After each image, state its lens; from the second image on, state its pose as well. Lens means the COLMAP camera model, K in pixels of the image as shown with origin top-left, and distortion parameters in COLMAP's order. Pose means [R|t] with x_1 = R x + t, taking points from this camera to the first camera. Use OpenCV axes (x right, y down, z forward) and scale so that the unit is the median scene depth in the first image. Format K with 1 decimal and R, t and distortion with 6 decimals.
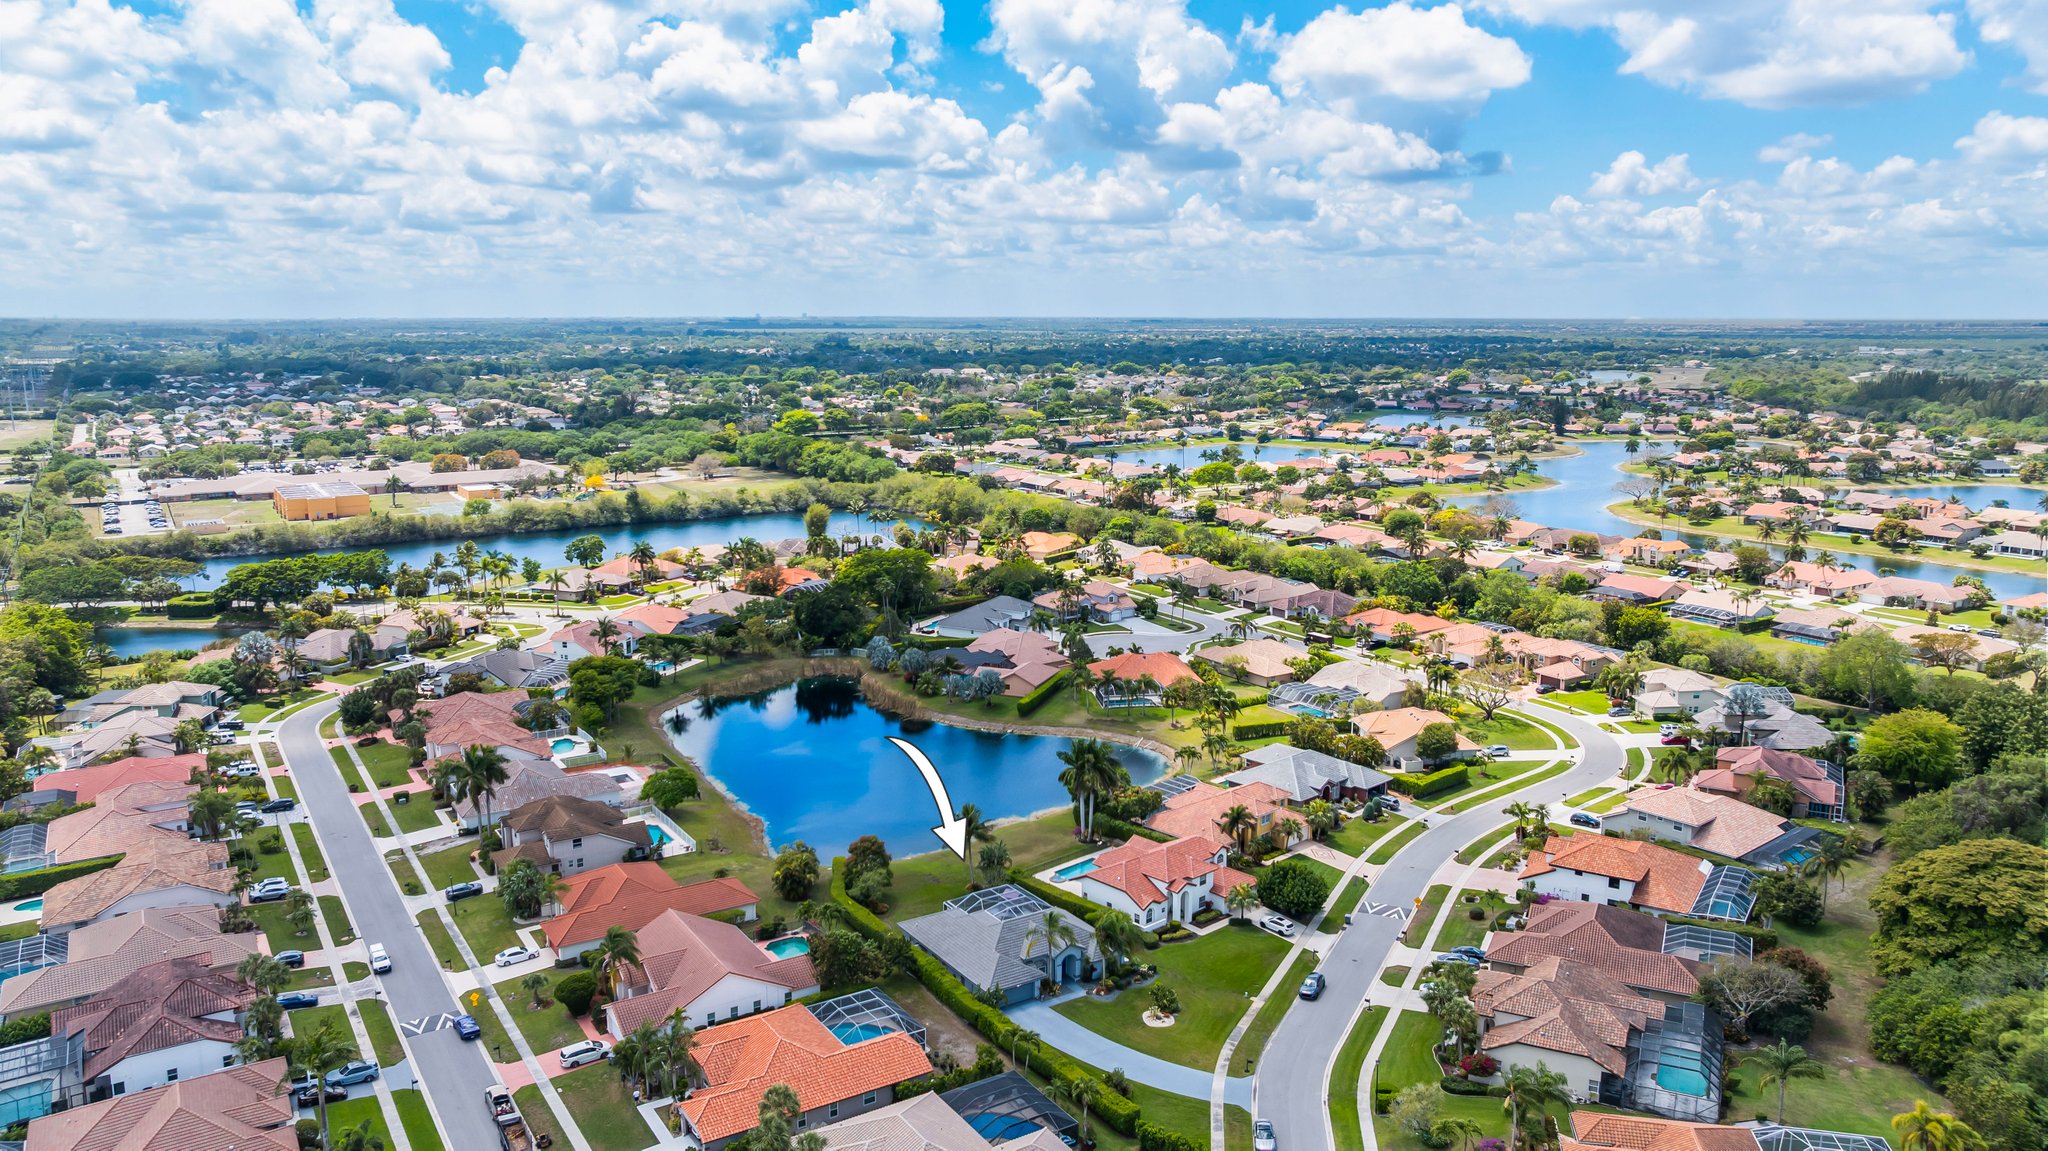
lens RADIAL K [[1407.7, 0, 1023.4], [0, 1407.7, 584.9], [0, 0, 1]] dist [-0.021964, 0.011235]
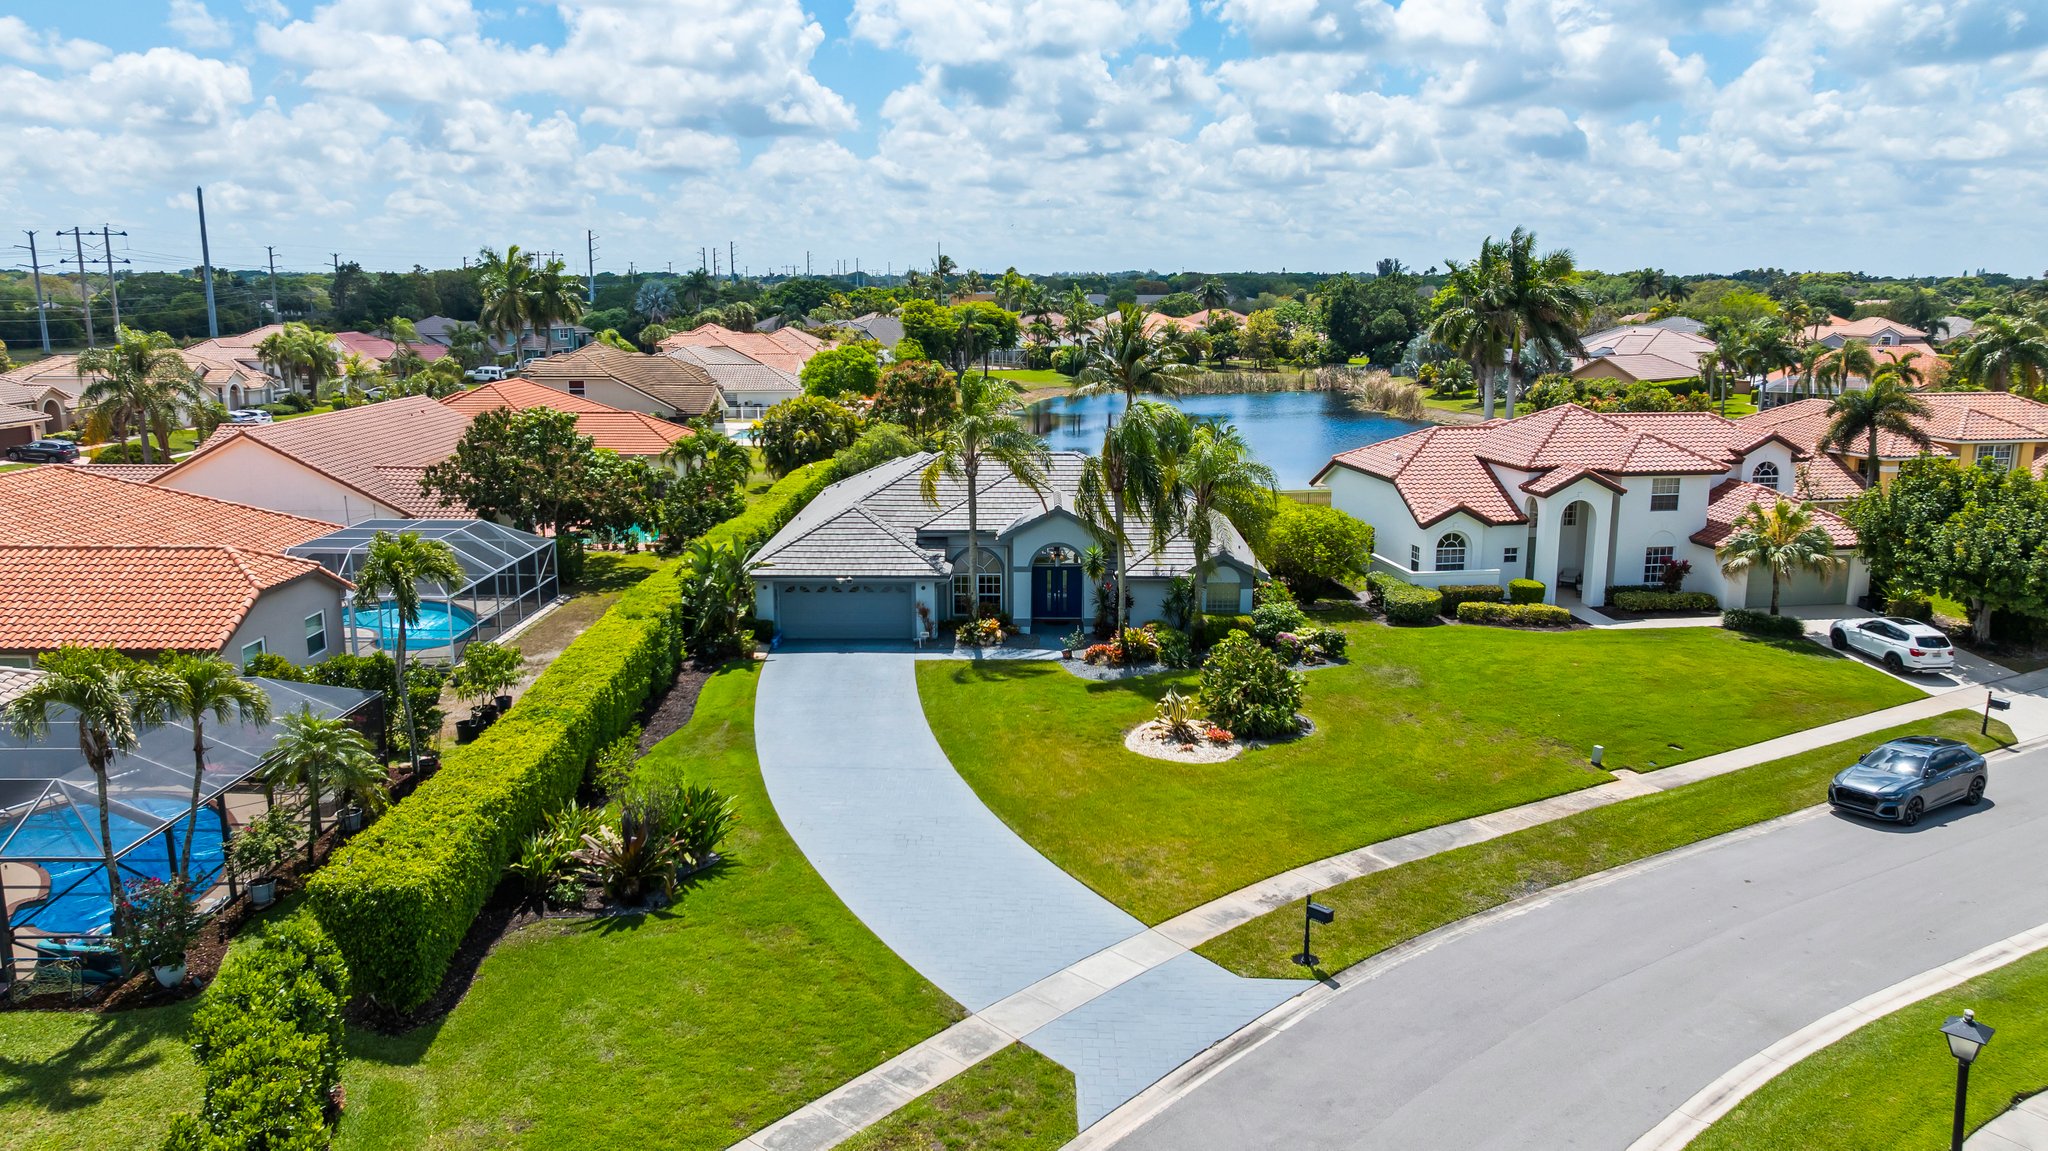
lens RADIAL K [[1441.1, 0, 1028.3], [0, 1441.1, 578.3], [0, 0, 1]] dist [-0.044065, 0.042591]
pose [[0.837607, 0.113959, -0.534254, 0.186822], [-0.100048, 0.993458, 0.055052, 0.229697], [0.537033, 0.007339, 0.843529, 0.648711]]
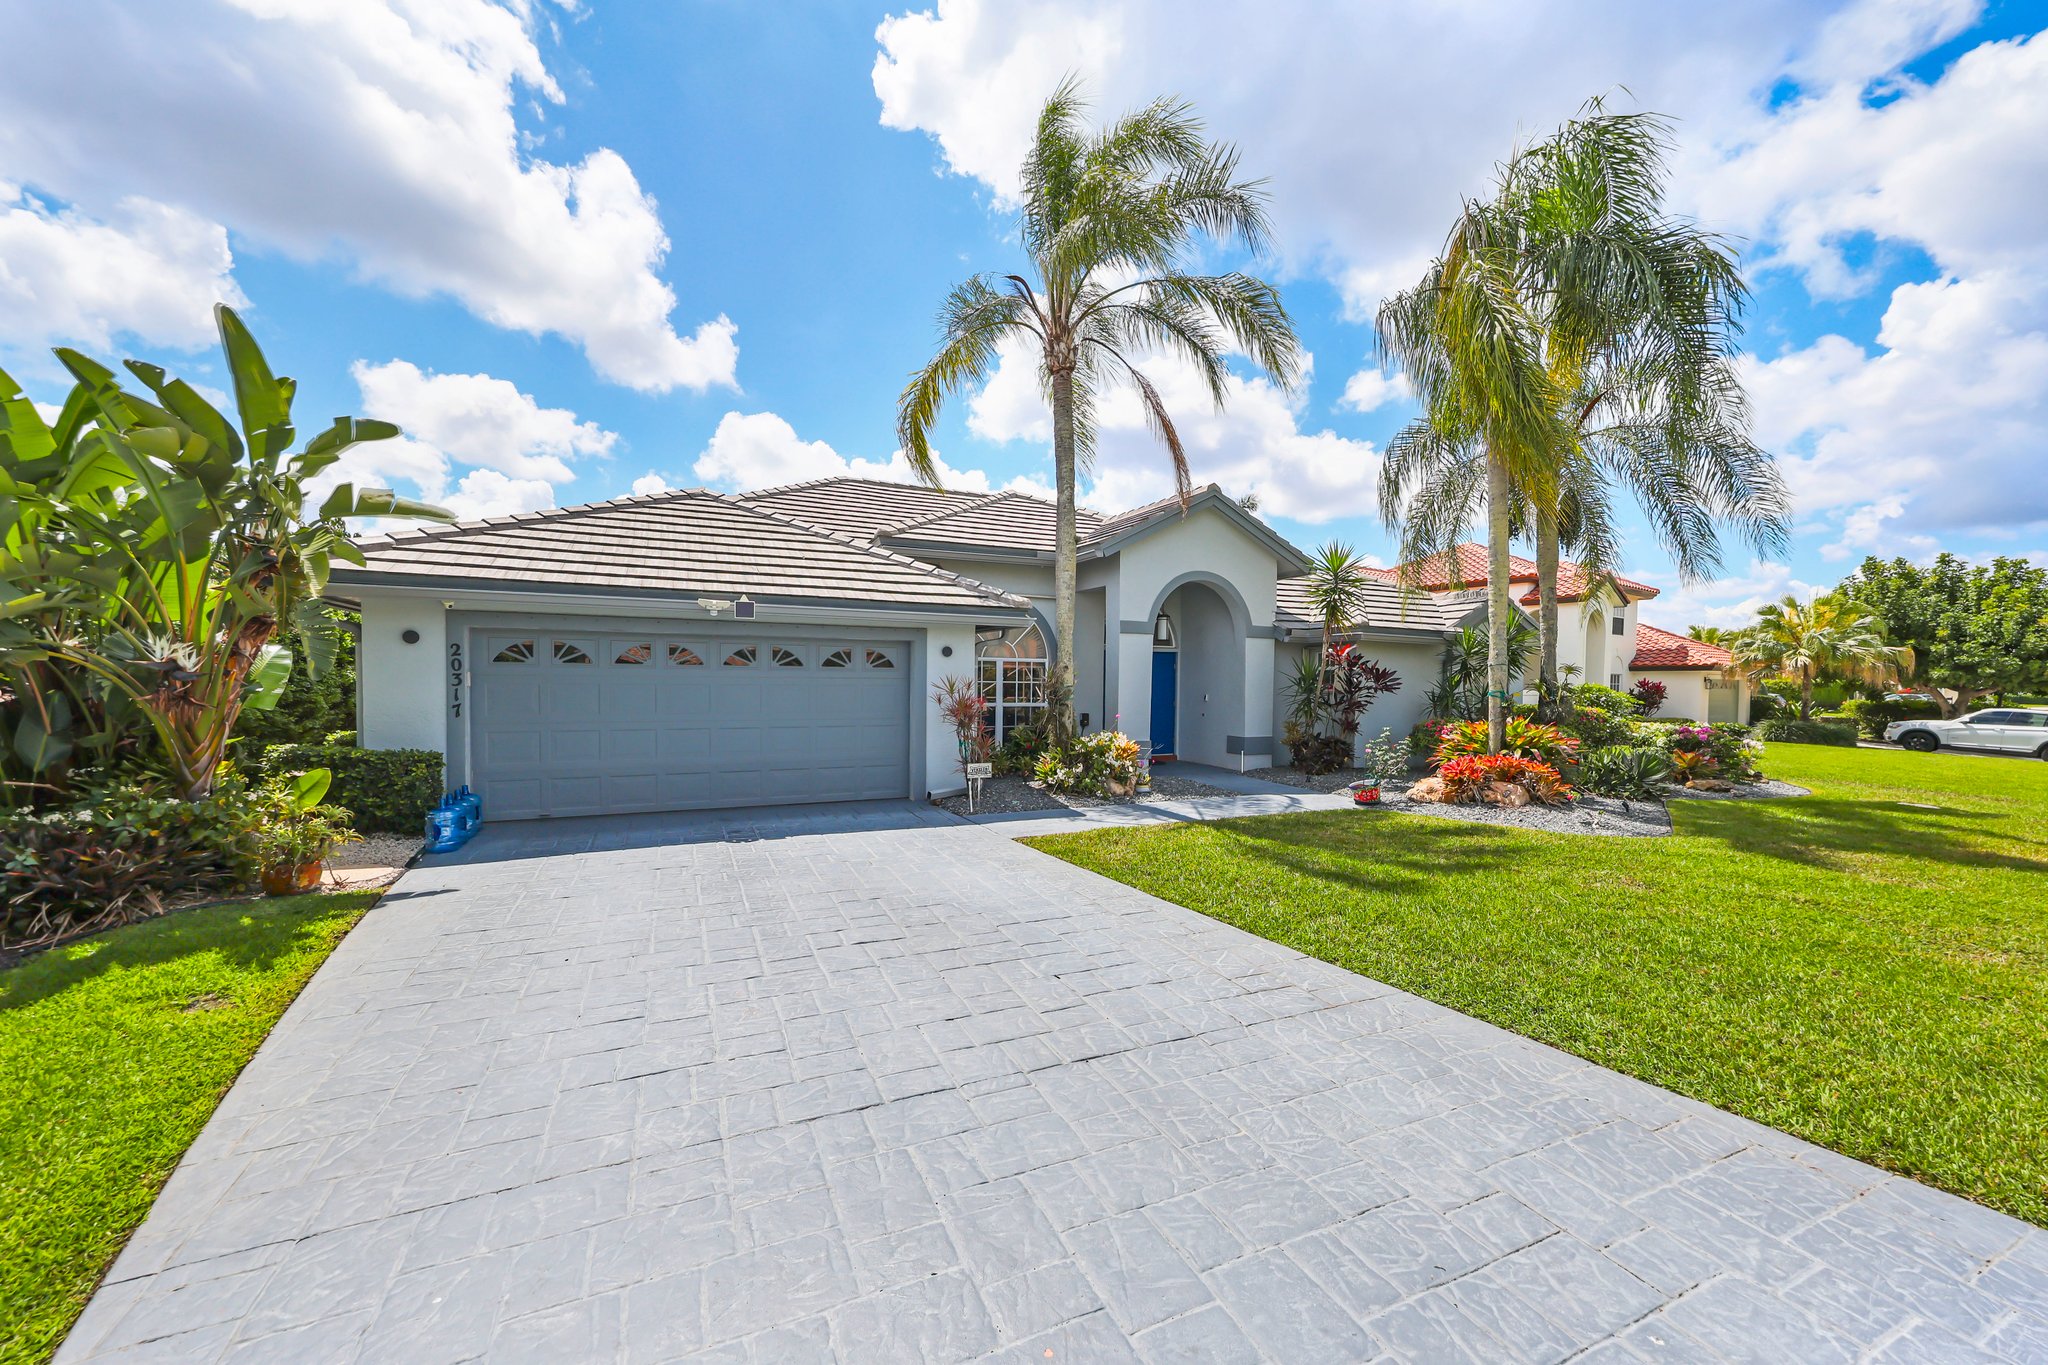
lens RADIAL K [[801.7, 0, 1026.3], [0, 801.7, 678.4], [0, 0, 1]] dist [0.003168, 0.000265]
pose [[0.992841, 0.010967, -0.118942, 0.021789], [-0.032653, 0.982766, -0.181949, 0.263302], [0.114897, 0.184530, 0.976088, 0.831568]]
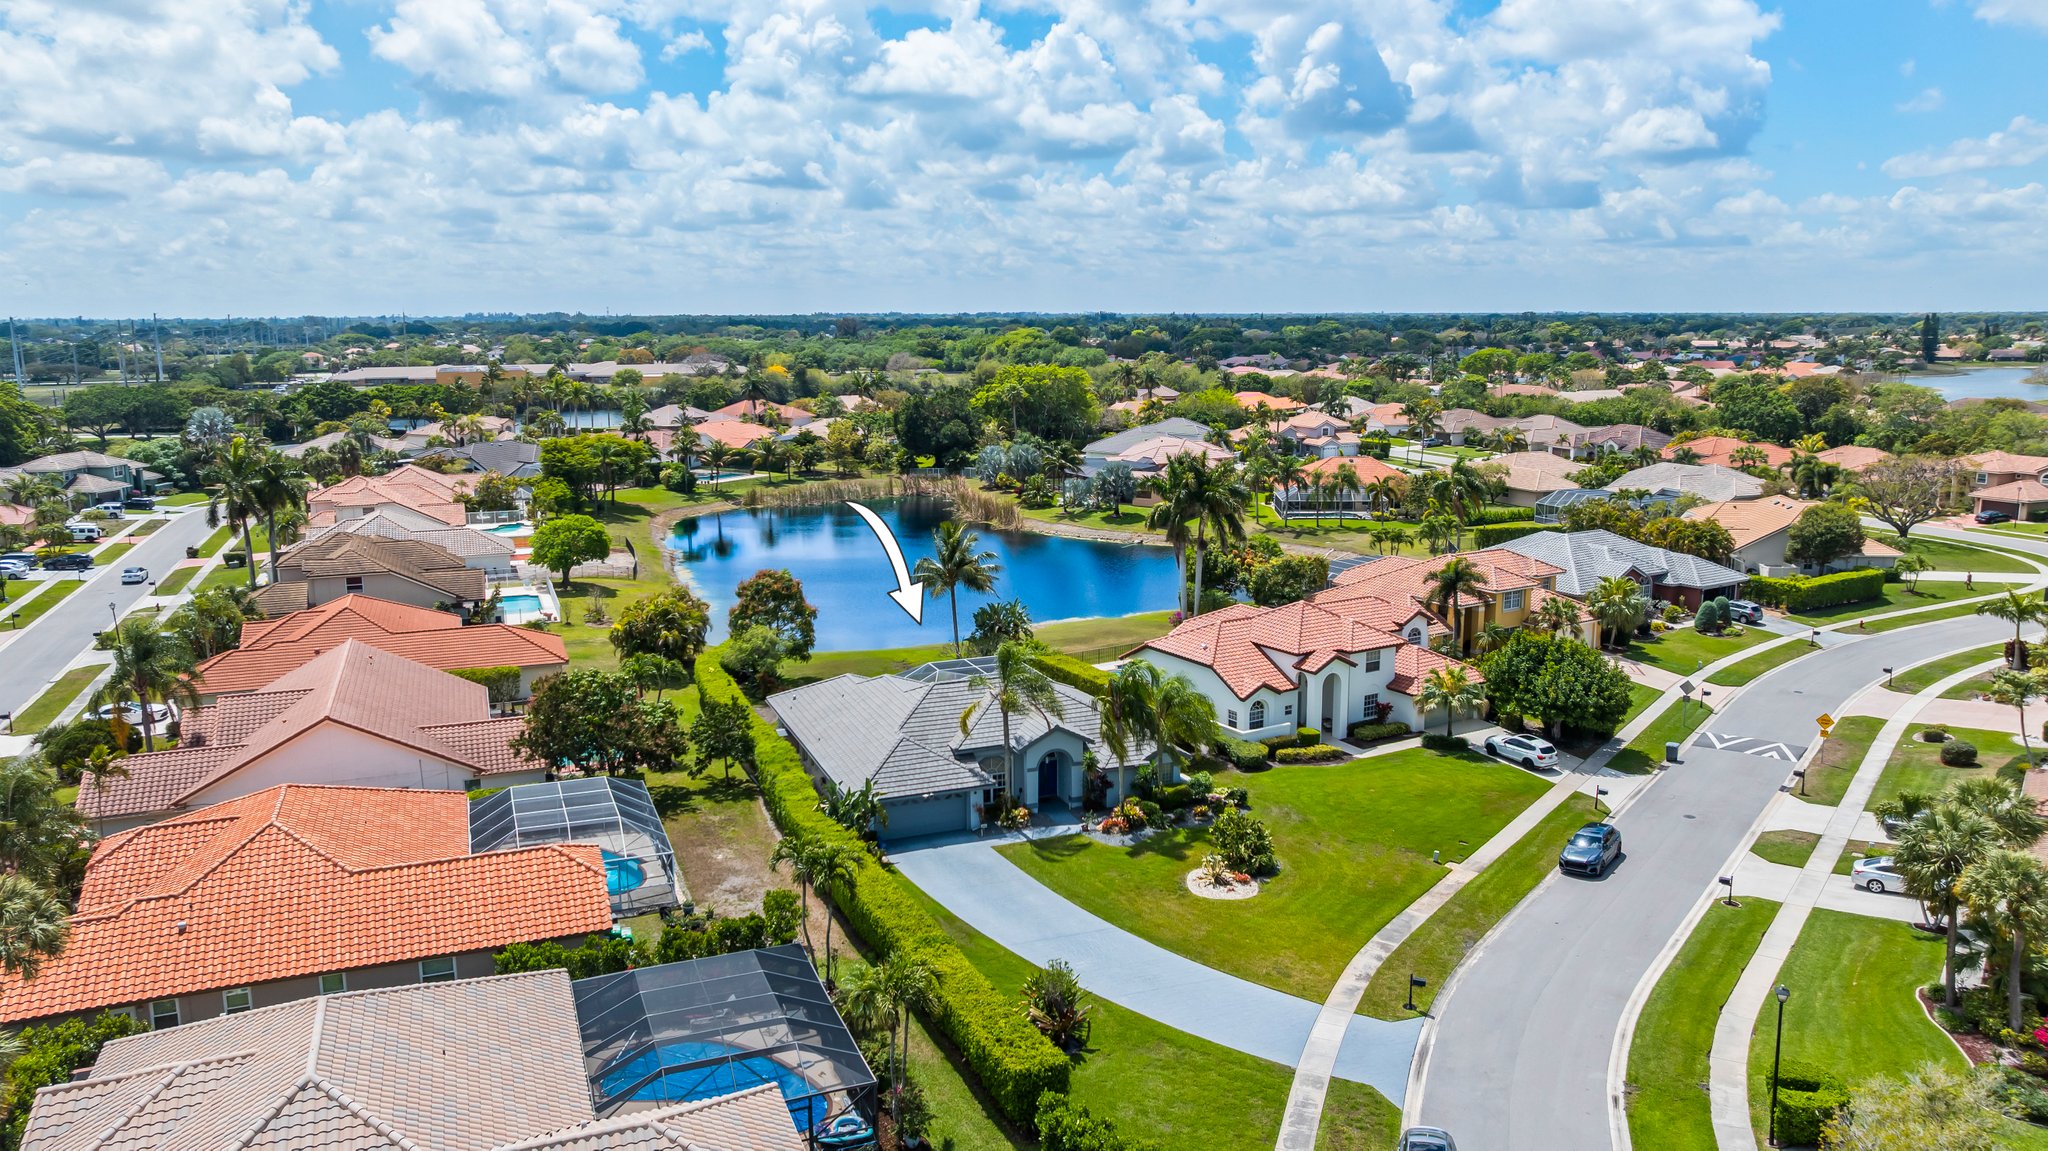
lens RADIAL K [[1441.1, 0, 1019.6], [0, 1441.1, 569.5], [0, 0, 1]] dist [-0.044065, 0.042591]
pose [[0.982122, 0.030294, -0.185795, 0.099170], [-0.030568, 0.999532, 0.001389, 0.182878], [0.185750, 0.004315, 0.982588, 0.471247]]
